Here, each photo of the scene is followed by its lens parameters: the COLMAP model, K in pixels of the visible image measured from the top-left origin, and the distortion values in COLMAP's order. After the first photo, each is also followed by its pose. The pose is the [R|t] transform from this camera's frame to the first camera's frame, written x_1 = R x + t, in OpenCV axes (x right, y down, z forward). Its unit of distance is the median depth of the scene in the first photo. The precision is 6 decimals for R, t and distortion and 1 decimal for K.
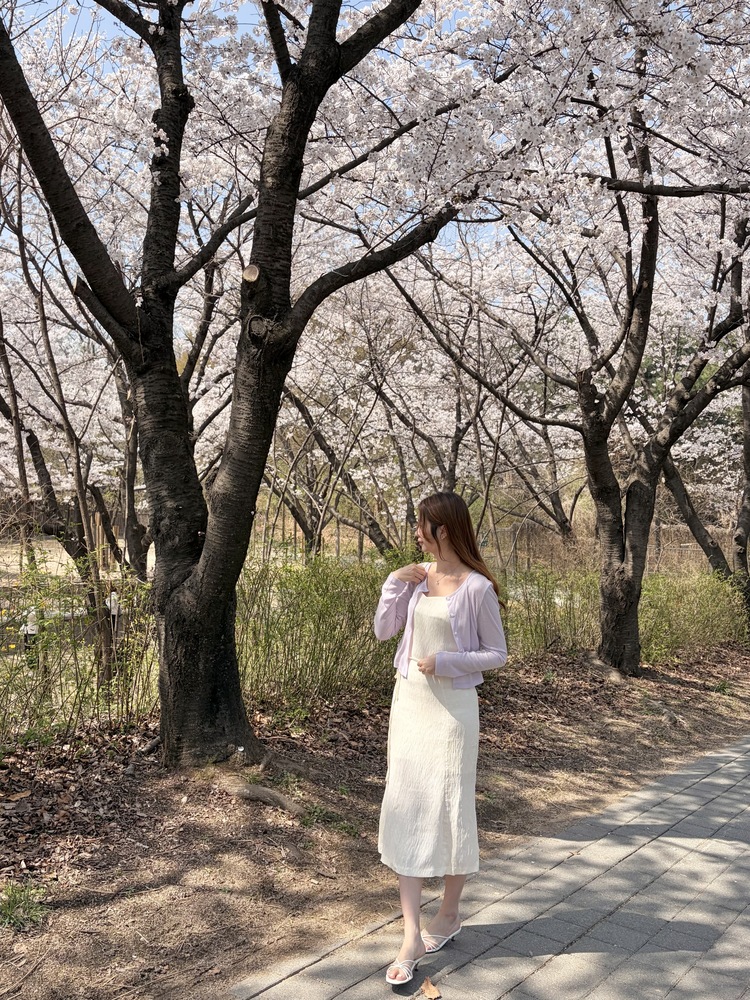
lens RADIAL K [[820.4, 0, 300.6], [0, 820.4, 460.5], [0, 0, 1]] dist [-0.016708, 0.041607]
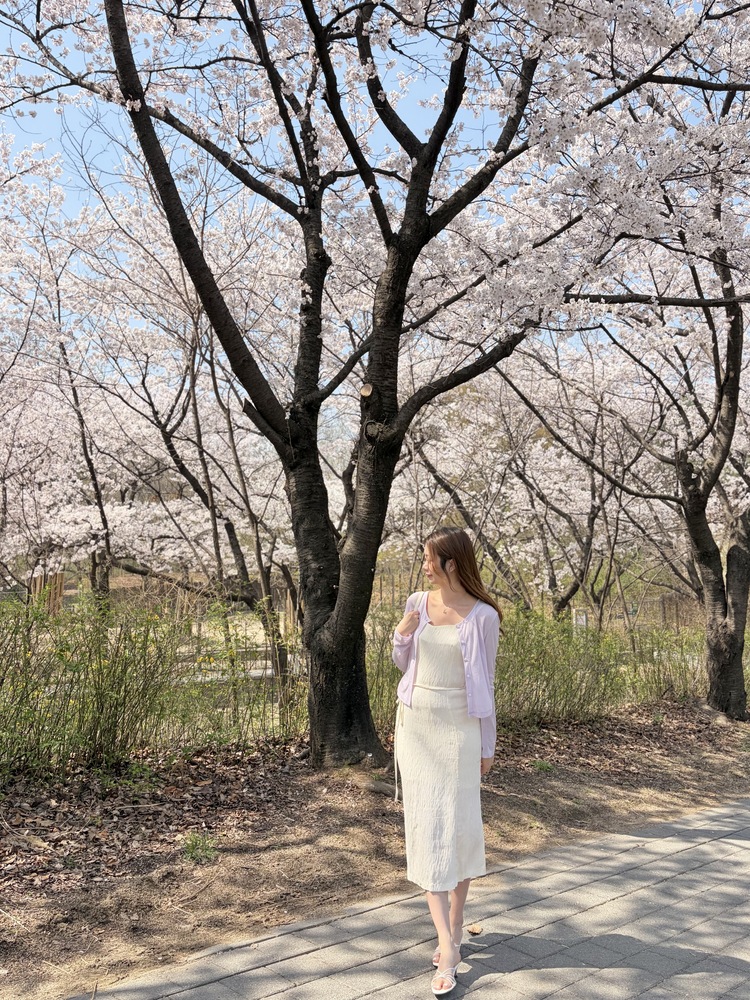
lens RADIAL K [[786.3, 0, 375.0], [0, 786.3, 500.0], [0, 0, 1]] dist [-0.001390, 0.001617]
pose [[0.987068, -0.033409, -0.156783, 0.132089], [0.023393, 0.997592, -0.065296, 0.031210], [0.158587, 0.060784, 0.985472, -0.223192]]
